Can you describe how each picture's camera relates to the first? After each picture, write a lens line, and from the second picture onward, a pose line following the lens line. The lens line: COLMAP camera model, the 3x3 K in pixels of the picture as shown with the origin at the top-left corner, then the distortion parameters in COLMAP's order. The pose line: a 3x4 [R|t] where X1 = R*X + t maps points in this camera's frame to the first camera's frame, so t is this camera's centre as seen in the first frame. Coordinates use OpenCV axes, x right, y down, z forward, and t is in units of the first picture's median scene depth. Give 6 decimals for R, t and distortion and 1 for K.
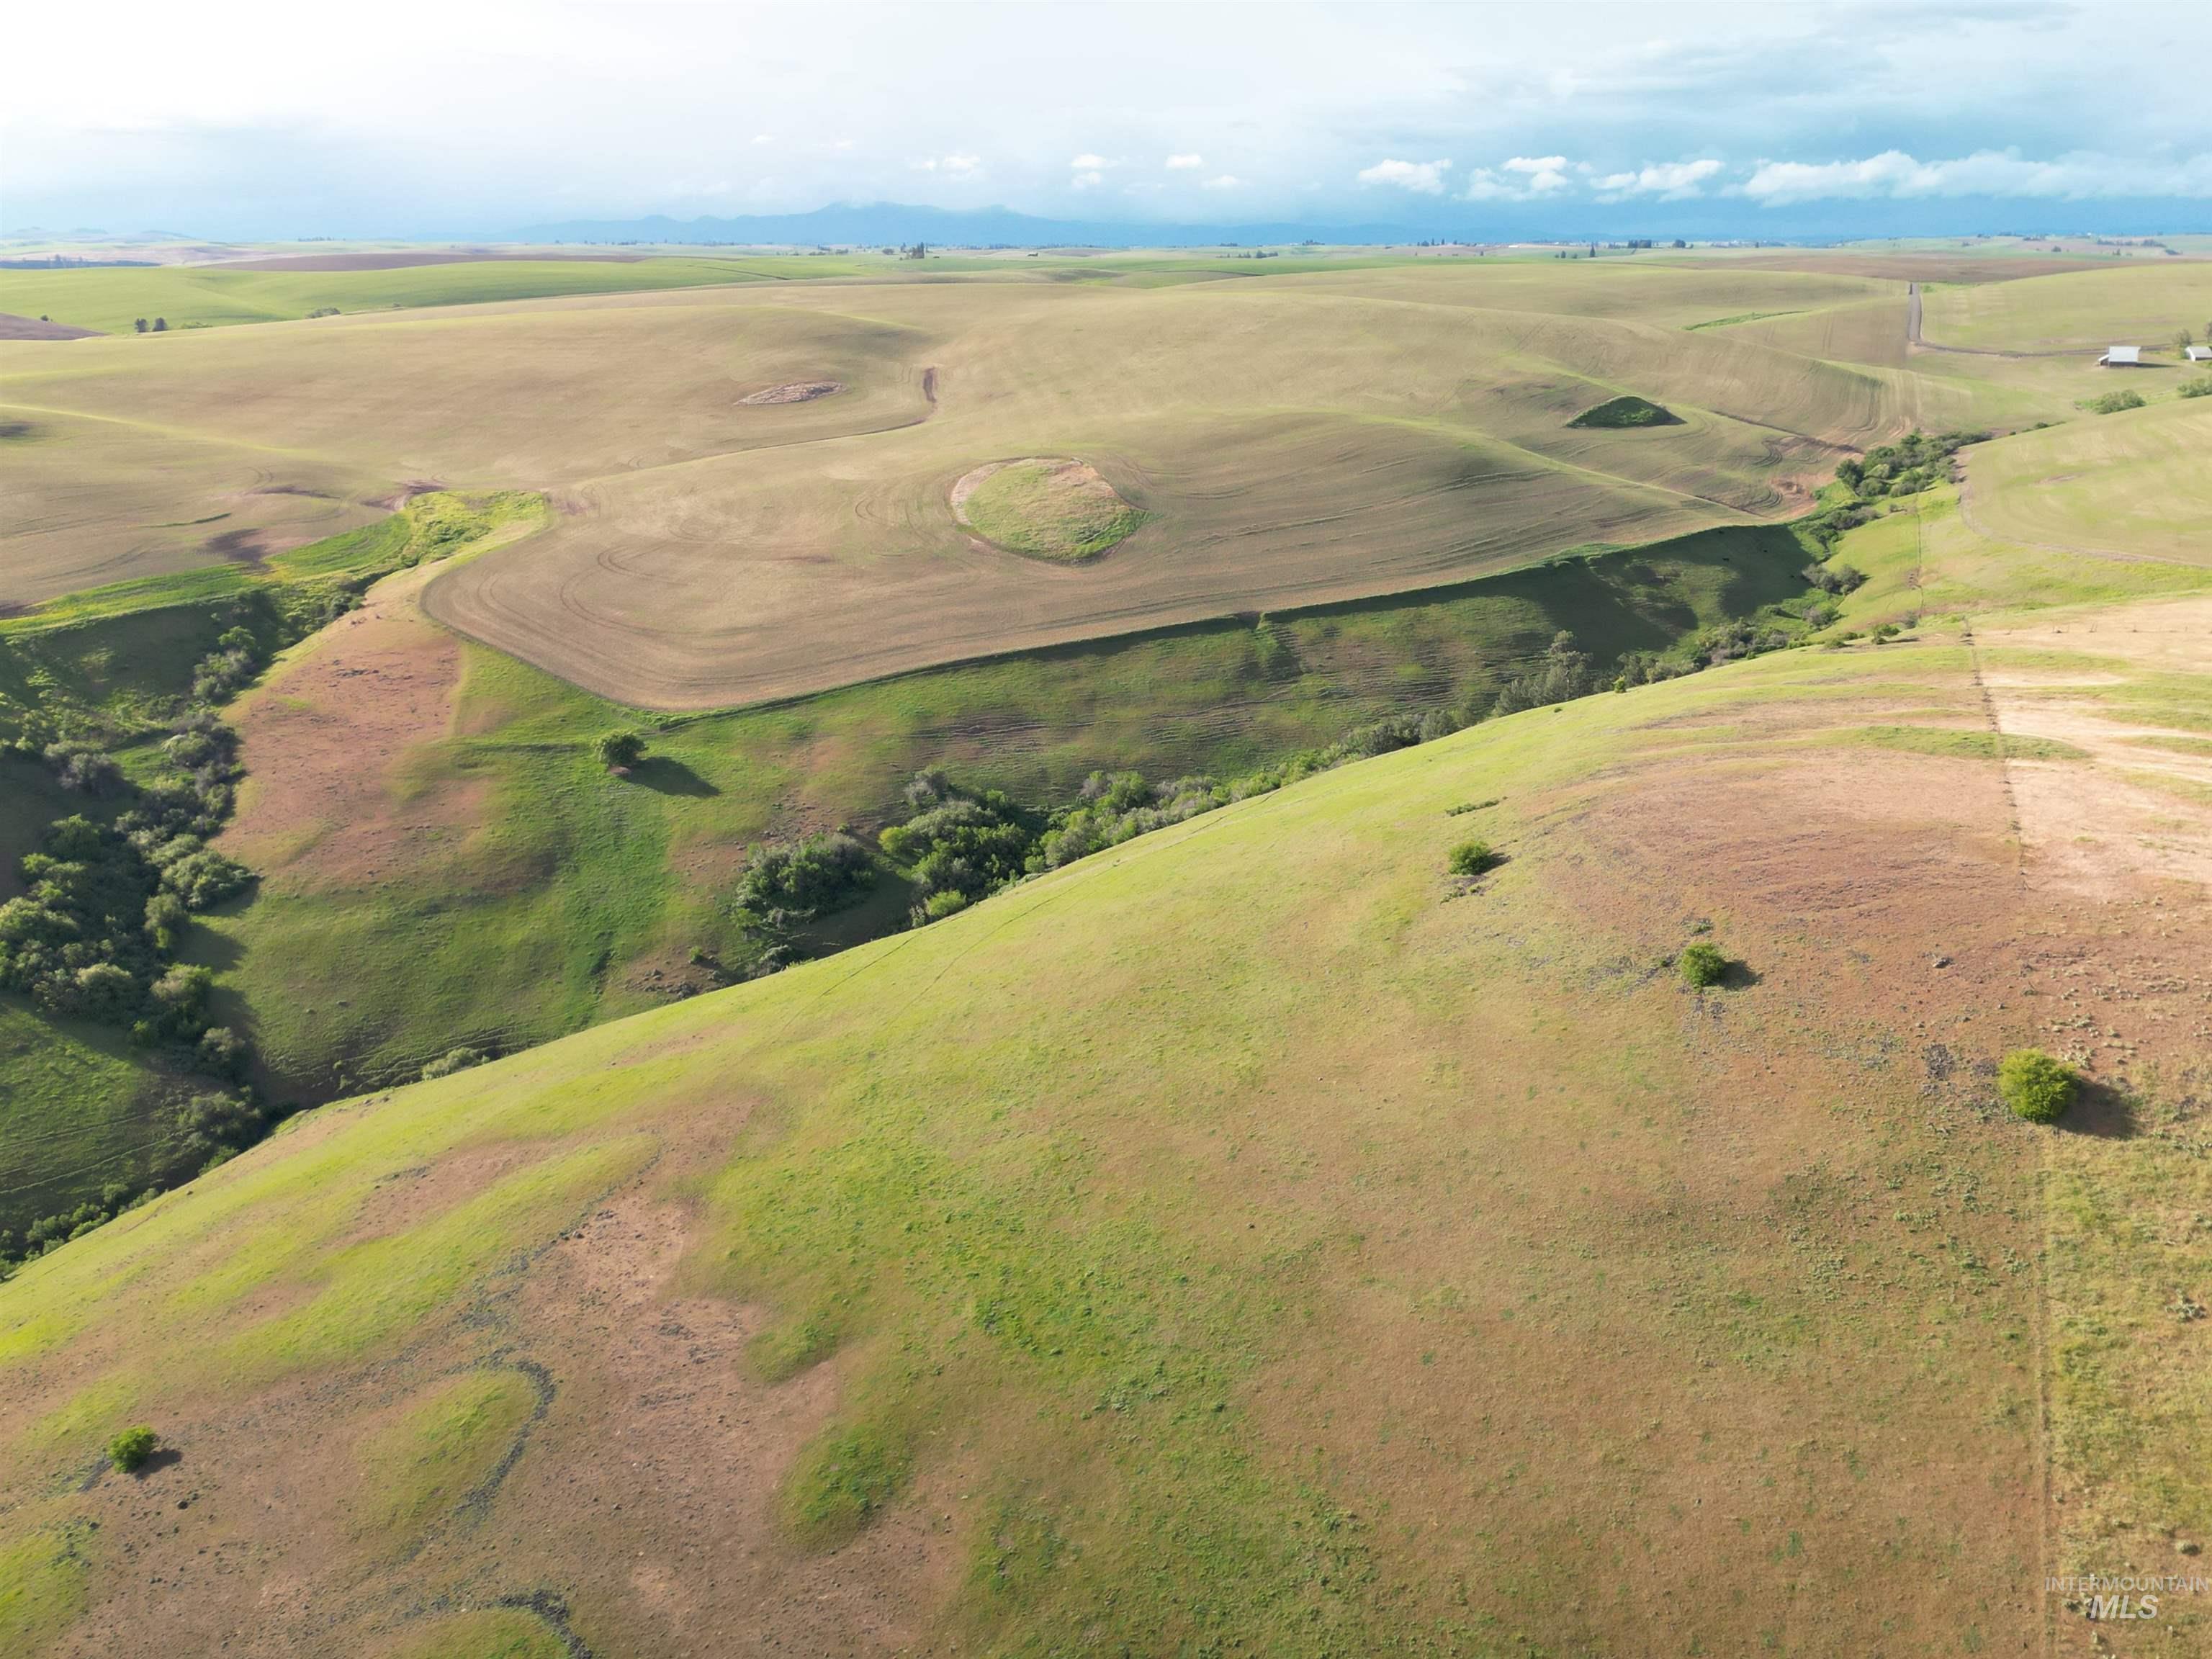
lens RADIAL K [[1832.5, 0, 1106.0], [0, 1832.5, 829.5], [0, 0, 1]] dist [0.081345, -0.065291]
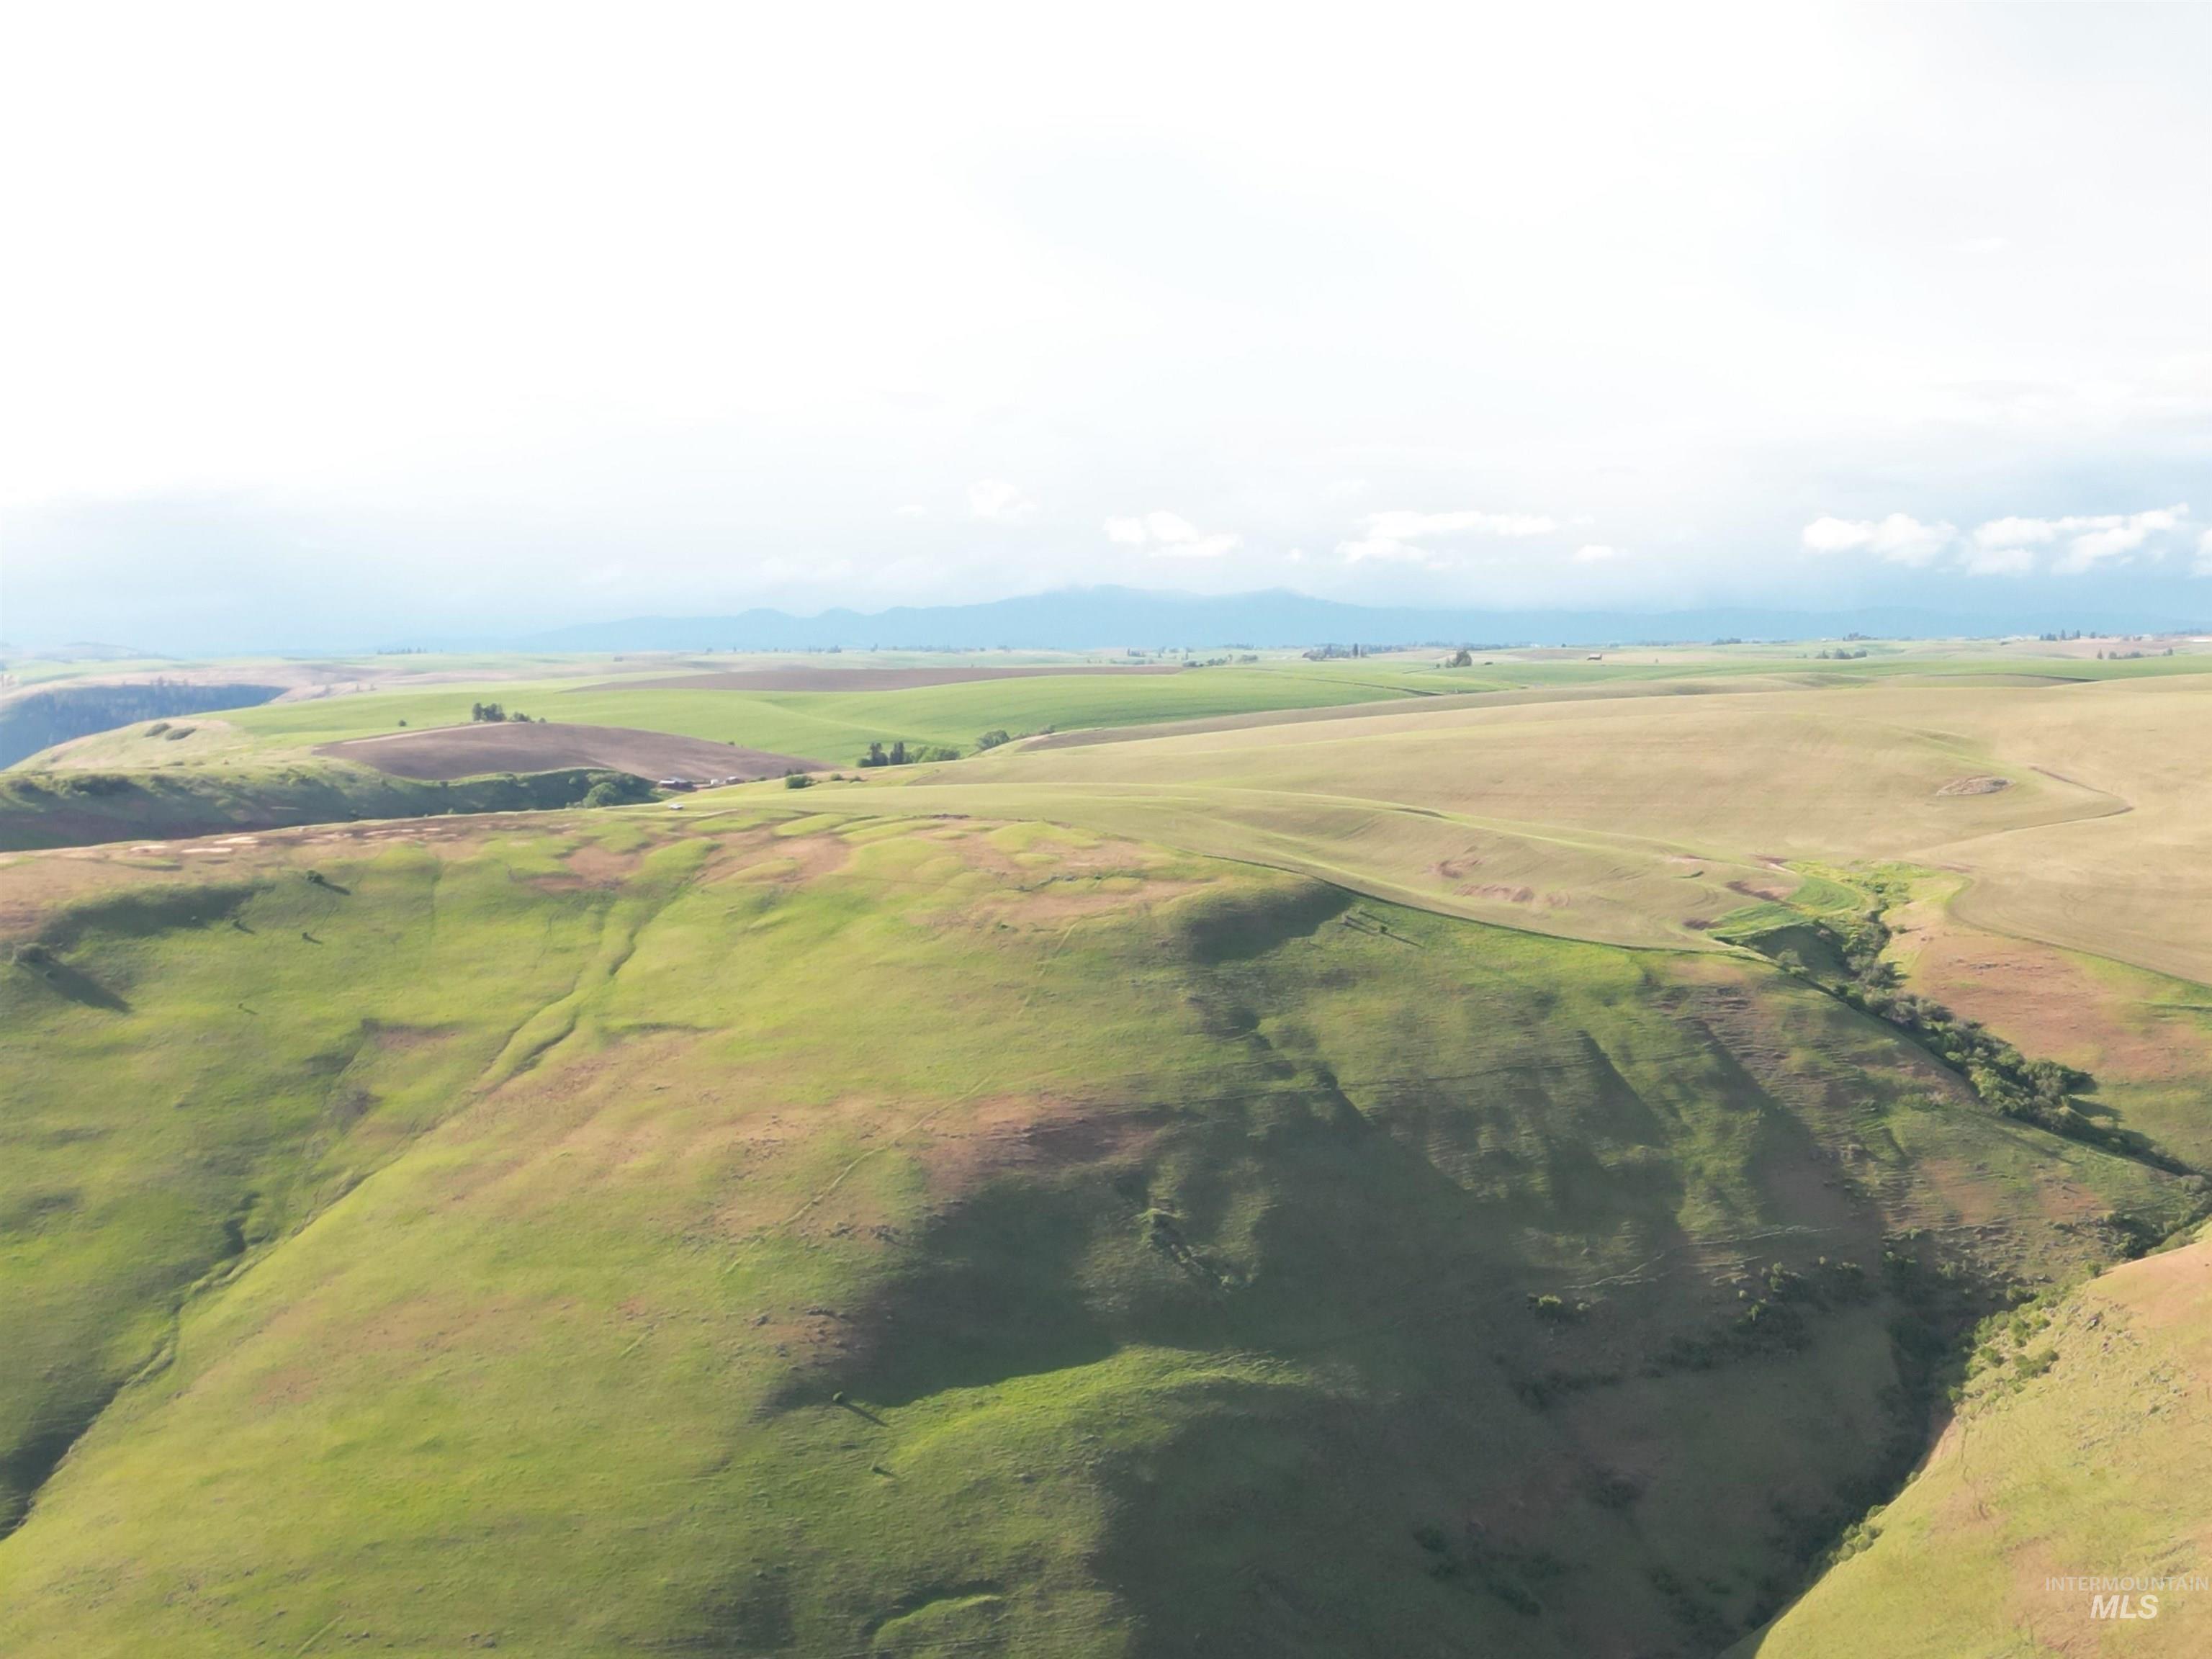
lens RADIAL K [[3074.1, 0, 1106.0], [0, 3074.1, 829.5], [0, 0, 1]] dist [0.202517, -0.554458]
pose [[0.996028, -0.002664, -0.089003, -0.861848], [-0.019147, 0.969764, -0.243293, 0.386113], [0.086960, 0.244031, 0.965861, -1.264648]]
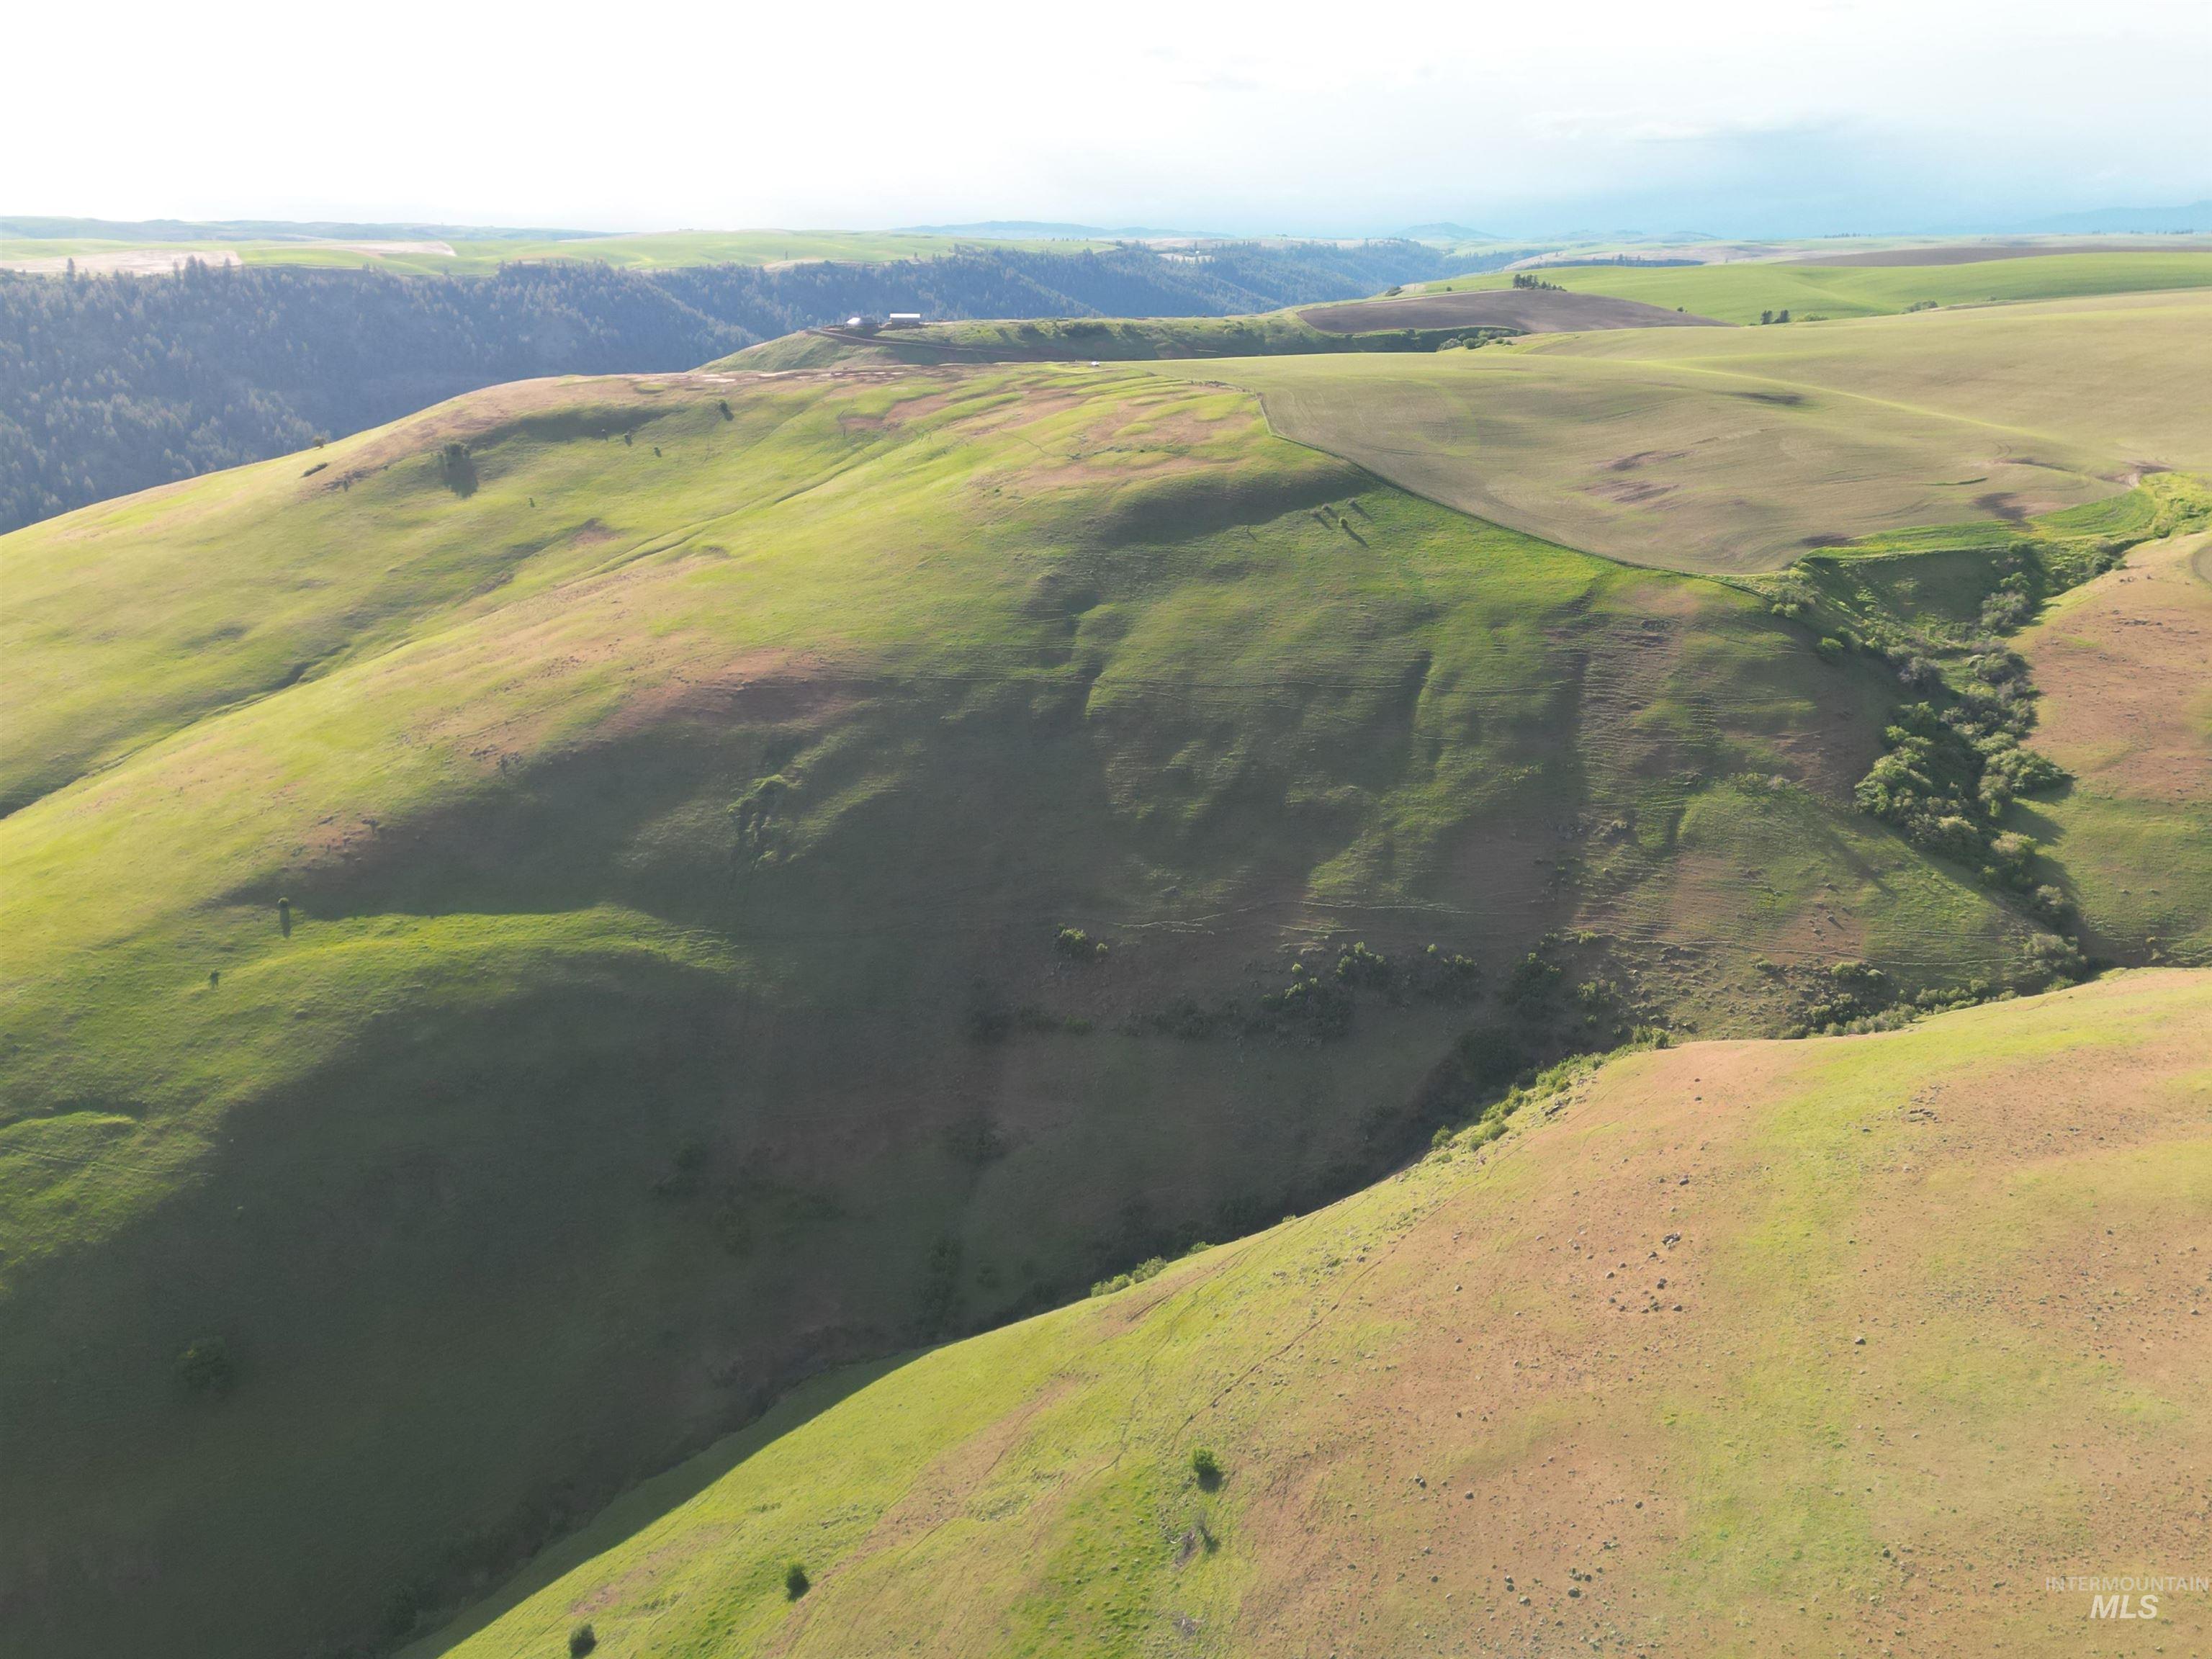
lens RADIAL K [[1832.5, 0, 1106.0], [0, 1832.5, 829.5], [0, 0, 1]] dist [0.081345, -0.065291]
pose [[0.744733, 0.201616, -0.636179, -0.130877], [-0.200158, 0.976868, 0.075275, 0.079323], [0.636639, 0.071277, 0.767861, -0.258244]]
